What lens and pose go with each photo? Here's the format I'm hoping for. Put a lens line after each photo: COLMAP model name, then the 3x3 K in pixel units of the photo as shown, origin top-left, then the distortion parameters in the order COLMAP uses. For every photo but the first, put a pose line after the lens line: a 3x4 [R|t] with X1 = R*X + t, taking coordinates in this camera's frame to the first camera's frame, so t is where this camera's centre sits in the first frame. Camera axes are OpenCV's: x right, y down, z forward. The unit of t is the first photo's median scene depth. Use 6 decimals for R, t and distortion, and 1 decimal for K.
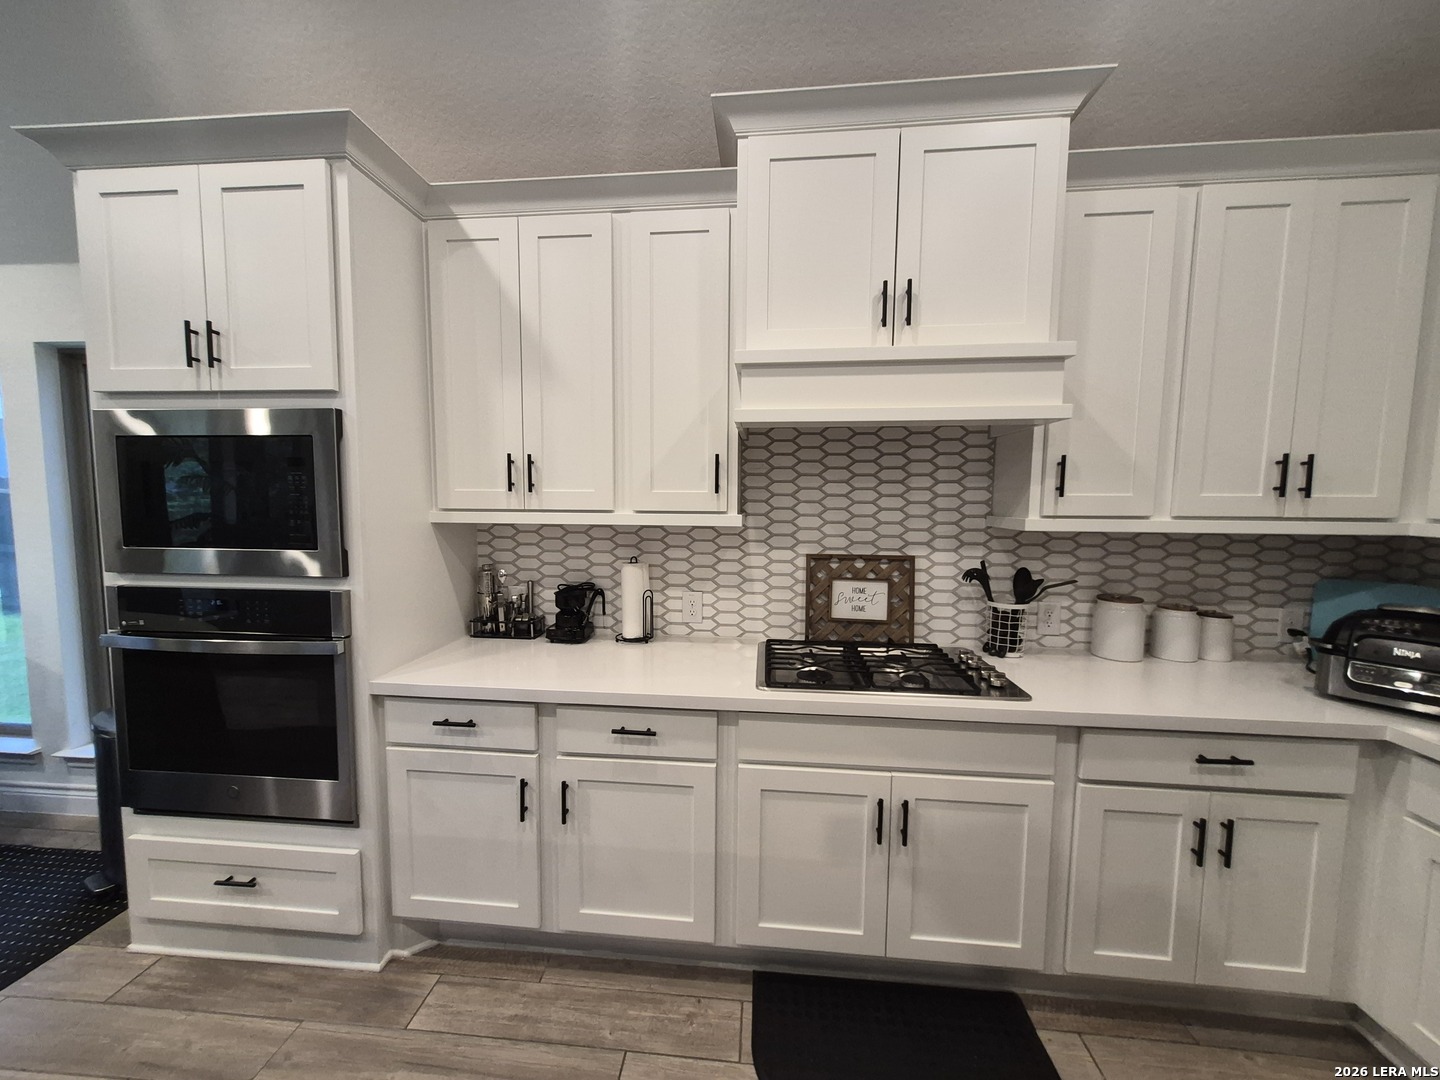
lens RADIAL K [[566.7, 0, 719.9], [0, 566.7, 545.0], [0, 0, 1]] dist [0.006561, -0.000440]
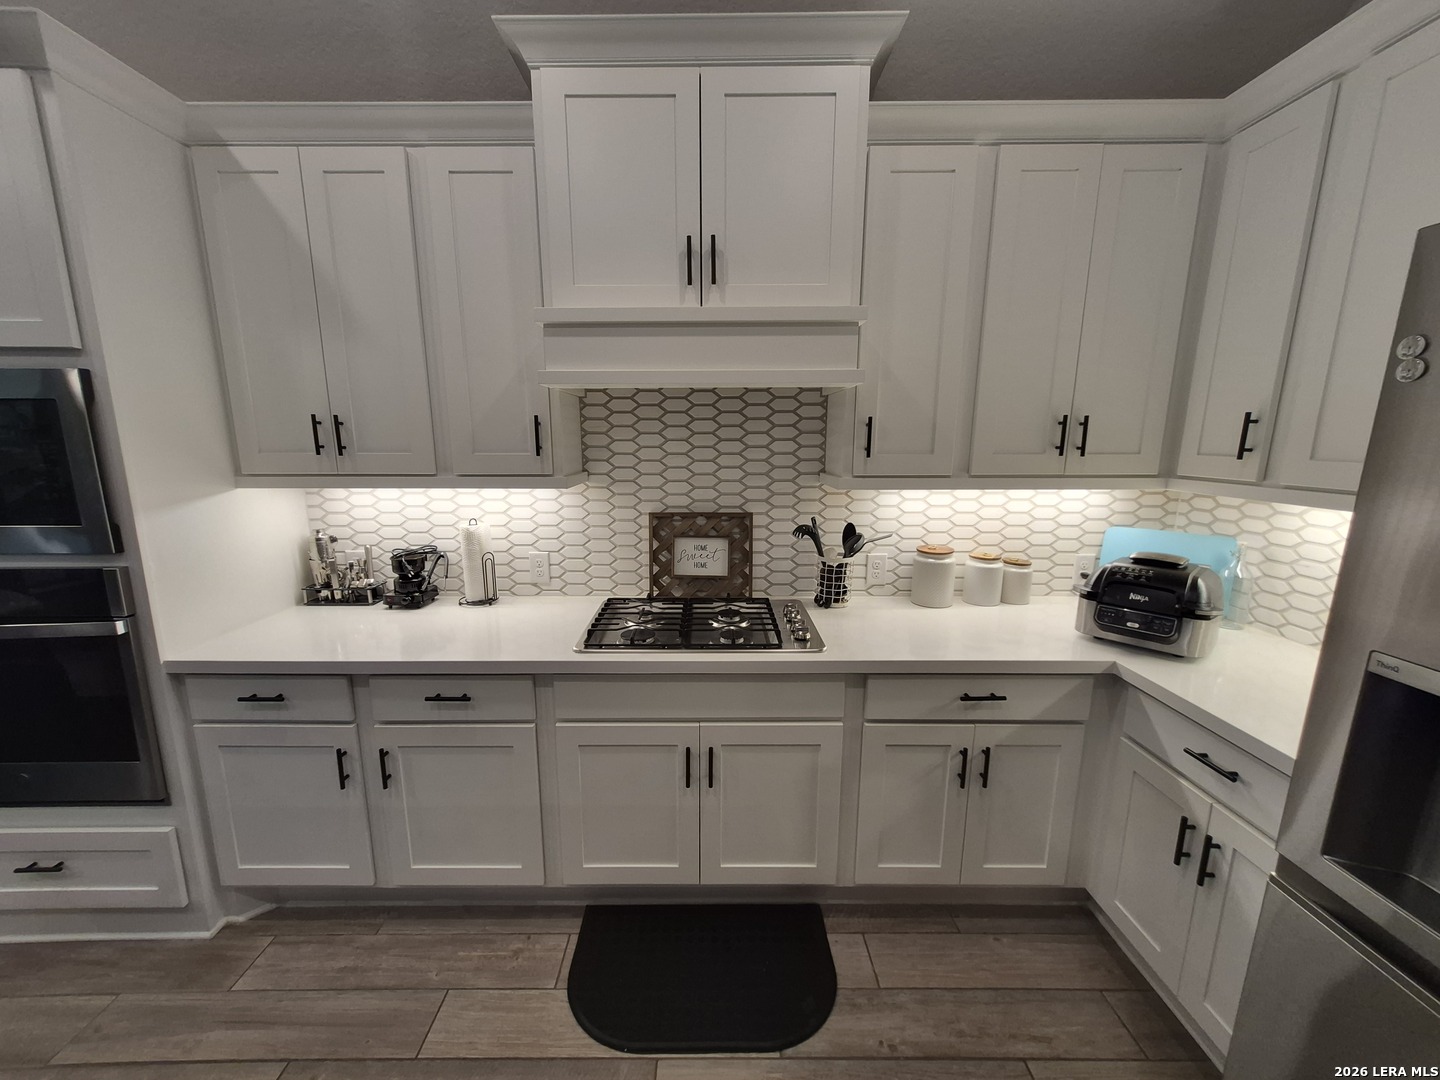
lens RADIAL K [[566.7, 0, 715.4], [0, 566.7, 544.8], [0, 0, 1]] dist [0.006561, -0.000440]
pose [[0.995122, -0.026299, 0.095080, 0.225693], [0.016563, 0.994670, 0.101770, -0.036318], [-0.097250, -0.099699, 0.990254, -0.020779]]
